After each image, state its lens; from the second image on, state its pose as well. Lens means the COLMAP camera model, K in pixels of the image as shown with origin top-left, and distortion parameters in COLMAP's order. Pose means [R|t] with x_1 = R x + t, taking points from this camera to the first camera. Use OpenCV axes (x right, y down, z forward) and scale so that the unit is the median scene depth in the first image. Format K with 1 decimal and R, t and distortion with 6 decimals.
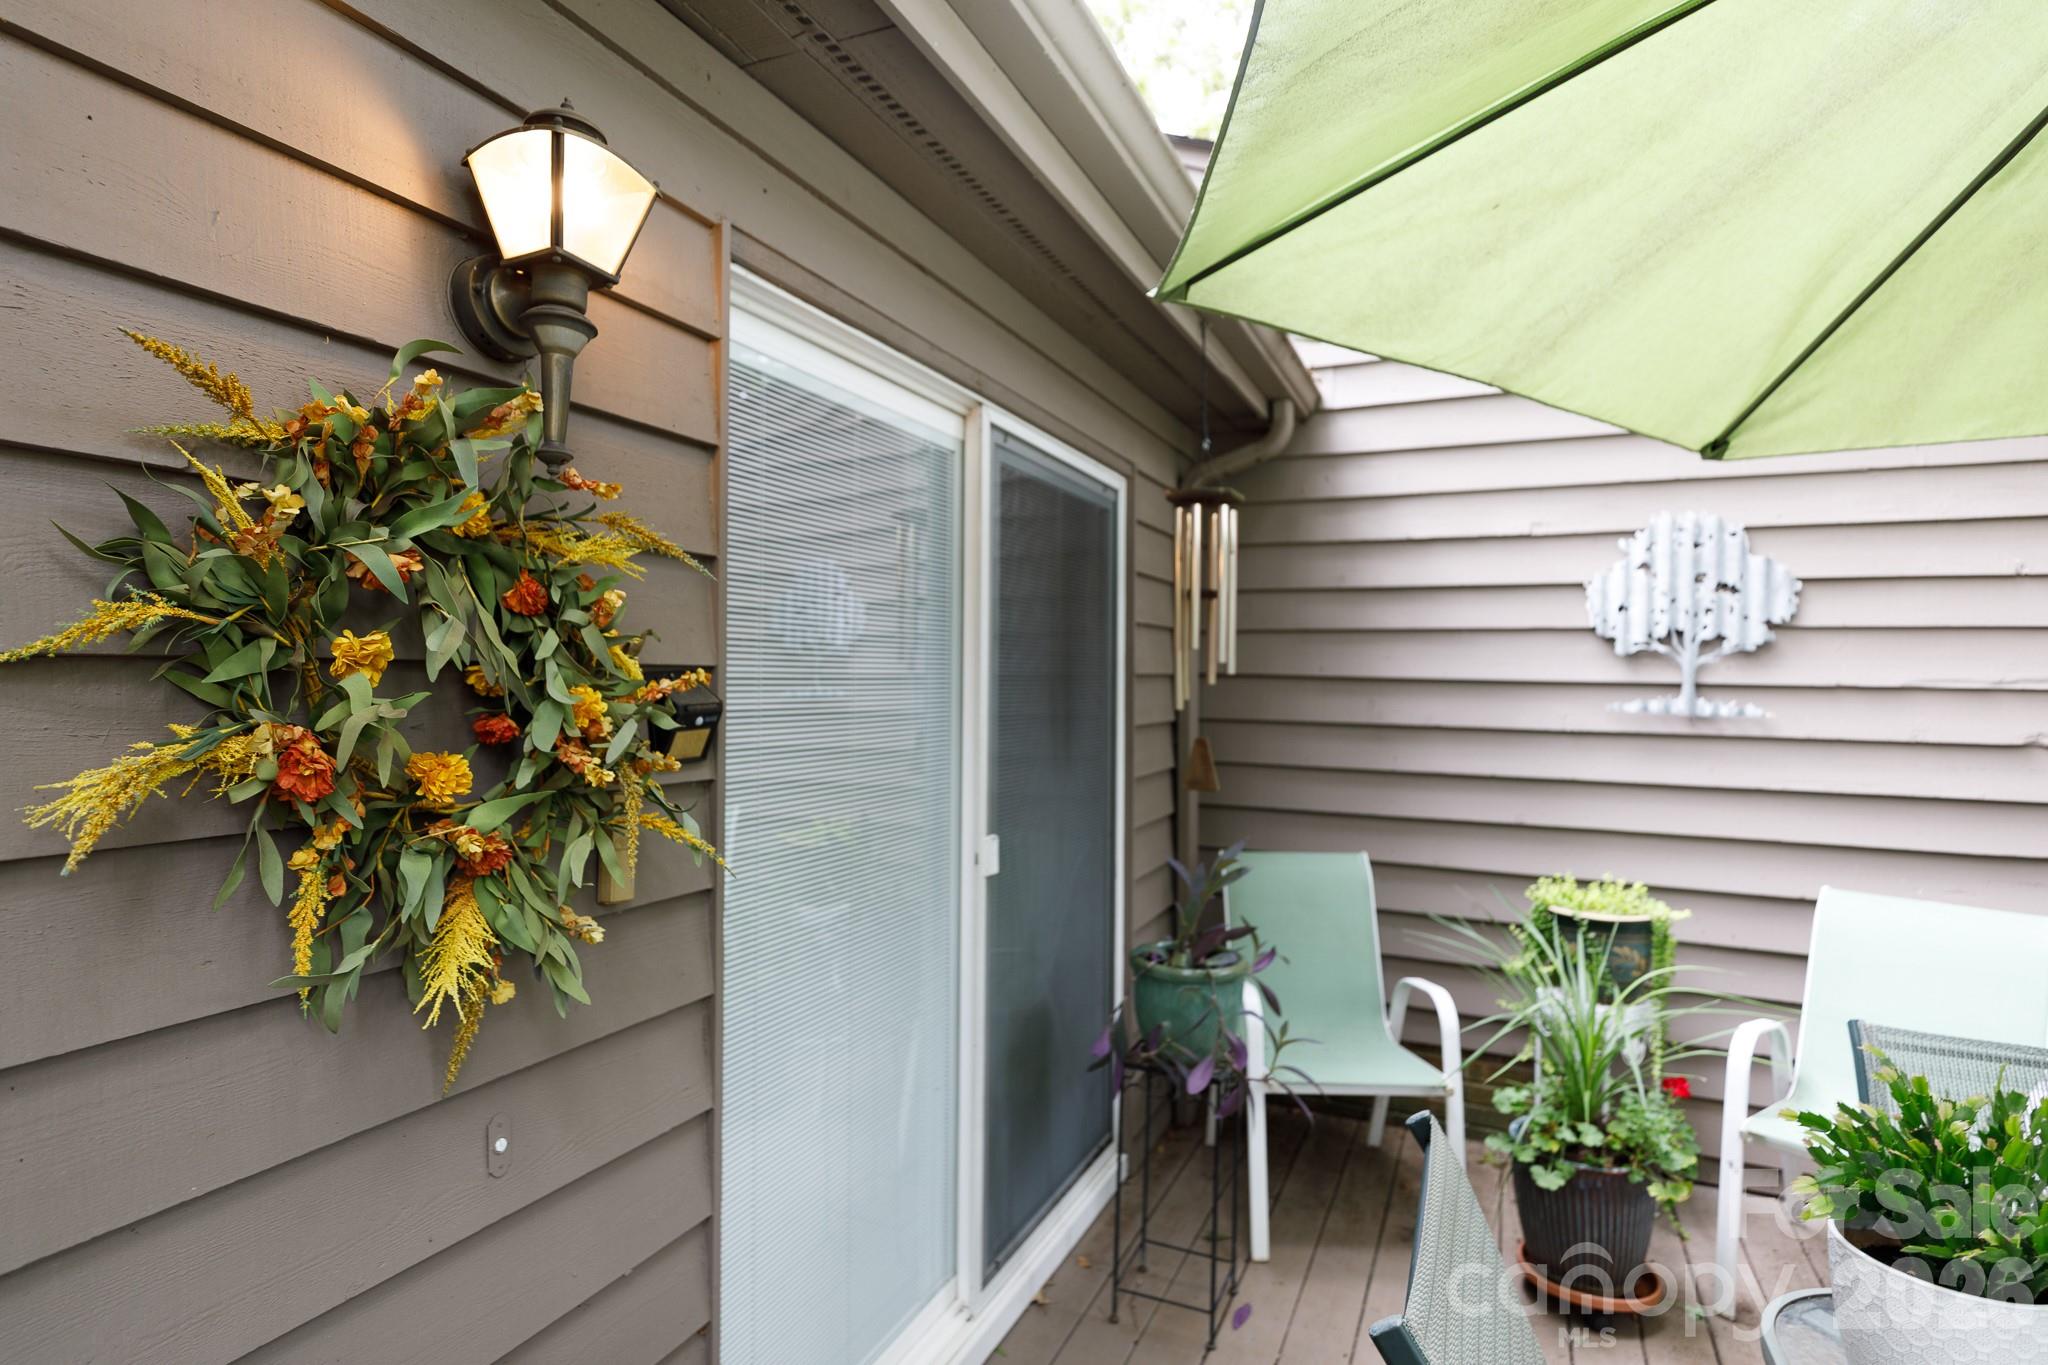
lens RADIAL K [[1046.6, 0, 1026.6], [0, 1046.6, 664.6], [0, 0, 1]] dist [-0.001271, 0.002397]
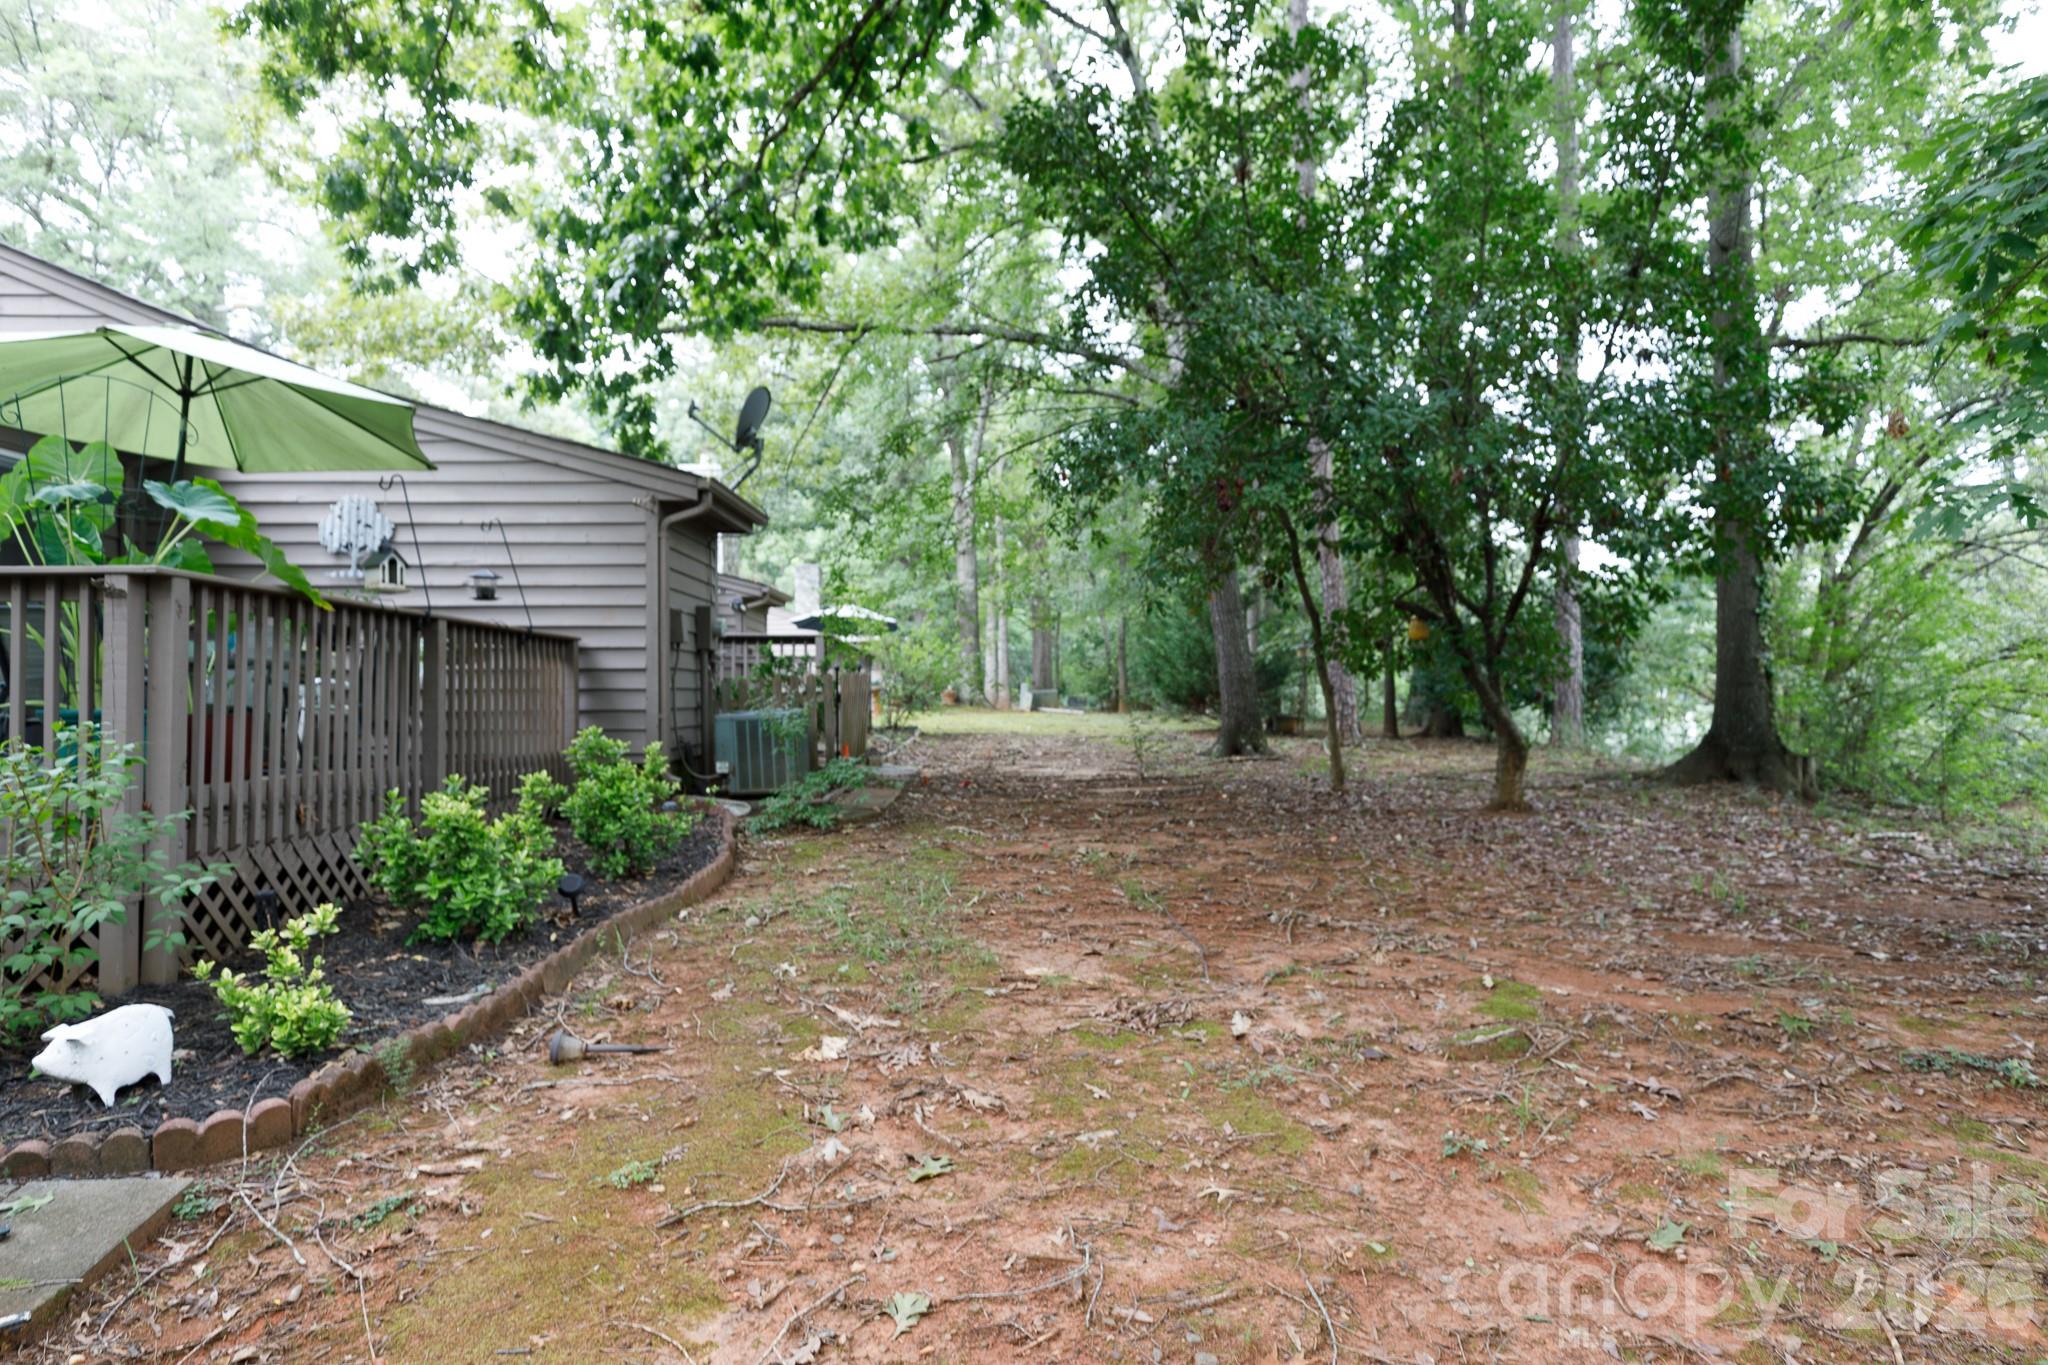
lens RADIAL K [[1210.1, 0, 1030.4], [0, 1210.1, 667.5], [0, 0, 1]] dist [0.004891, 0.002615]
pose [[0.898505, -0.006281, 0.438918, 0.895981], [0.013060, 0.999837, -0.012427, 0.349857], [-0.438769, 0.016898, 0.898441, -2.491697]]
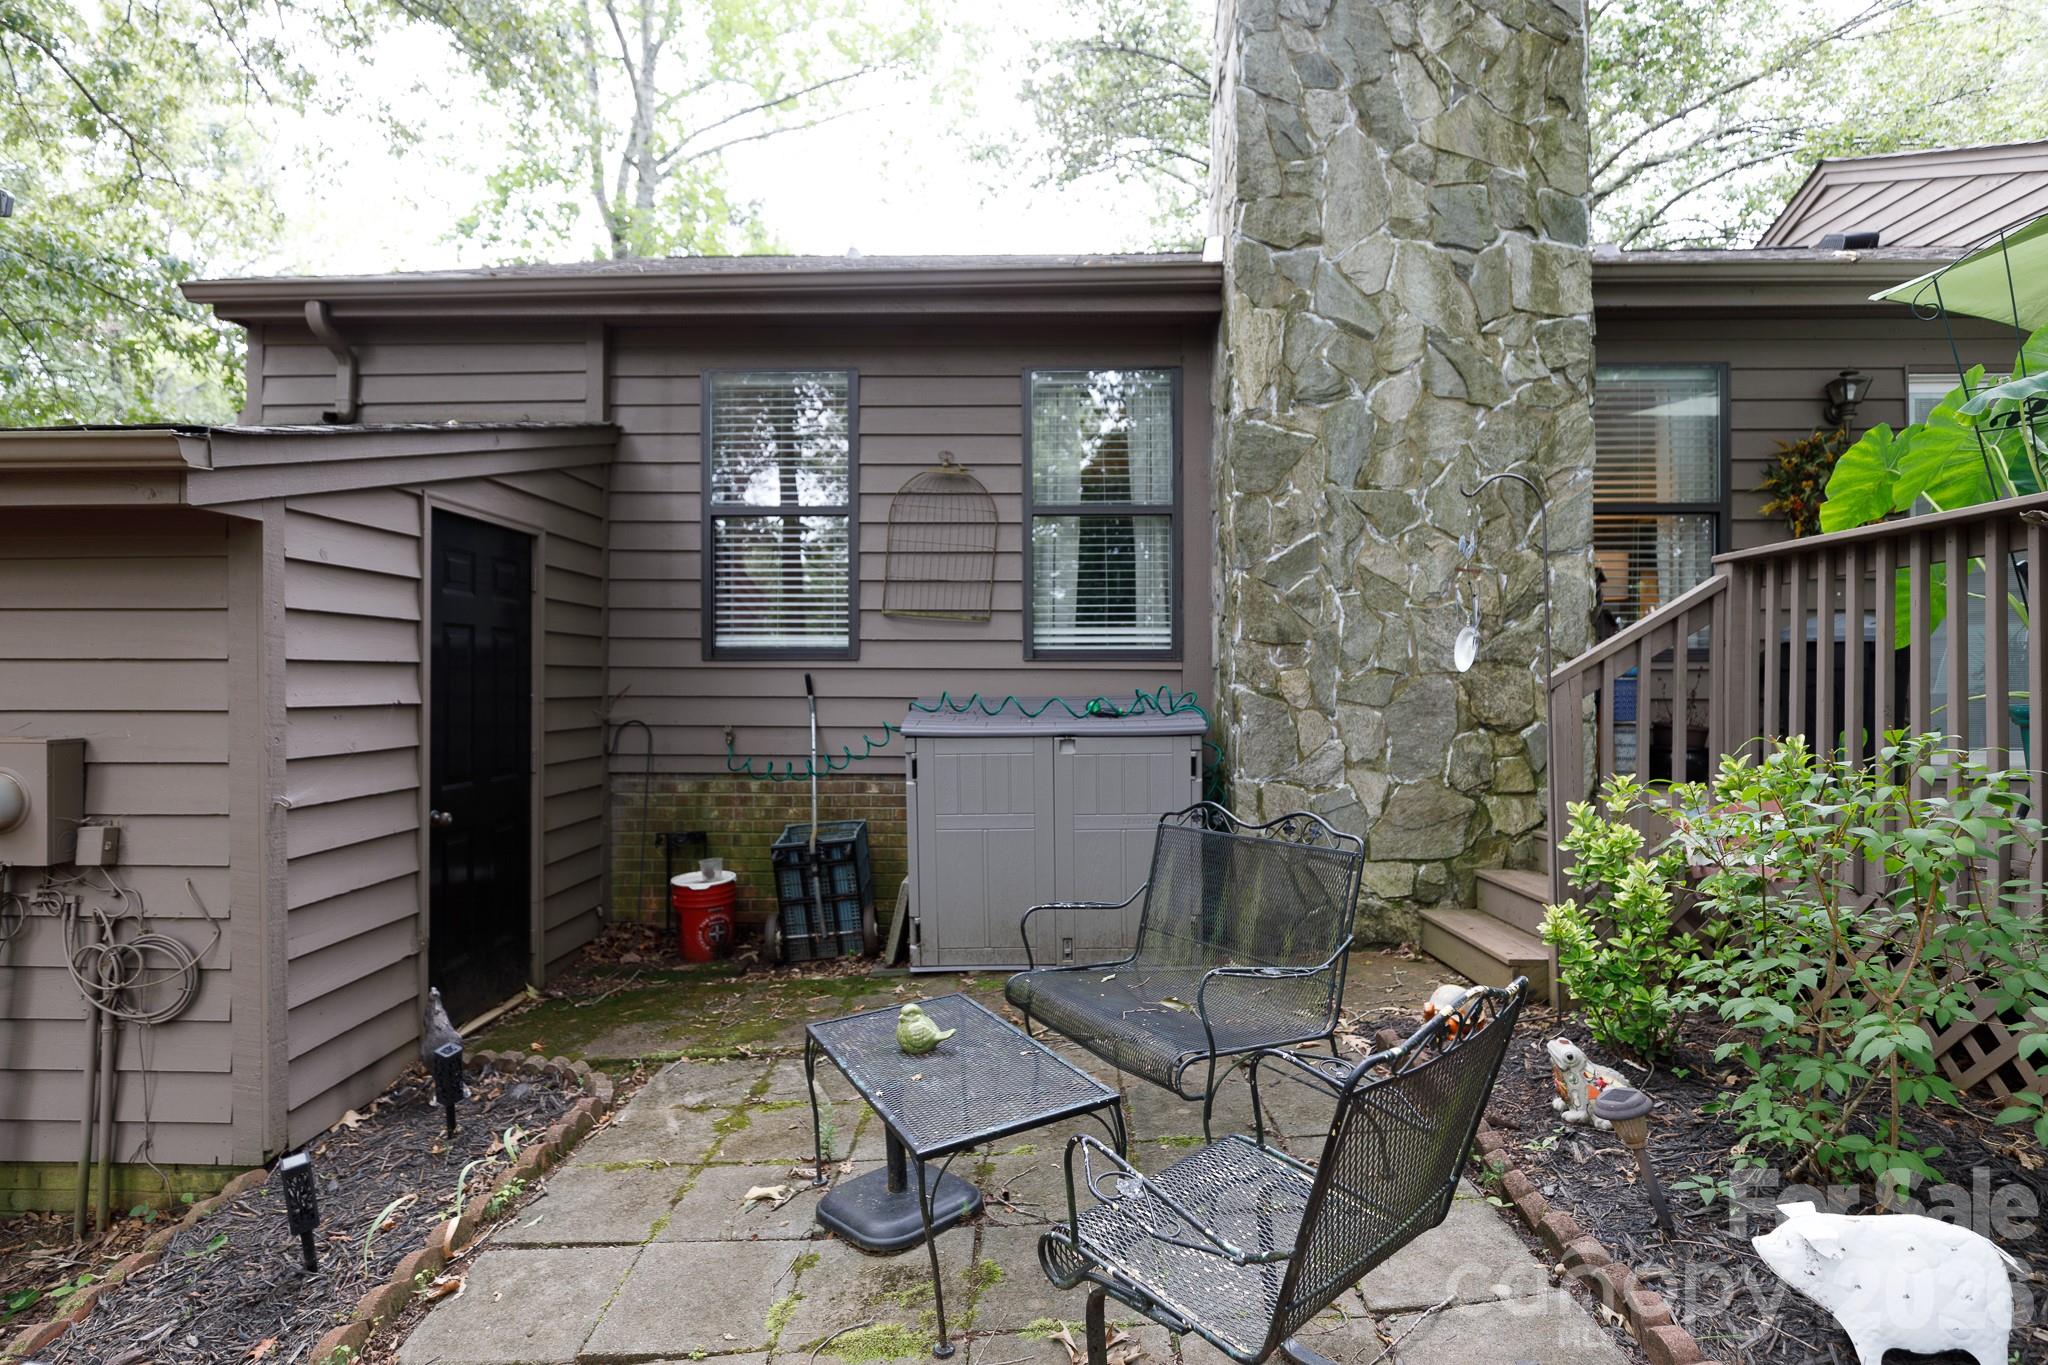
lens RADIAL K [[1064.6, 0, 1024.5], [0, 1064.6, 679.8], [0, 0, 1]] dist [-0.002946, -0.000184]
pose [[0.388877, -0.013193, -0.921195, 1.000419], [0.017032, 0.999830, -0.007130, 0.336664], [0.921132, -0.012918, 0.389036, -1.717281]]
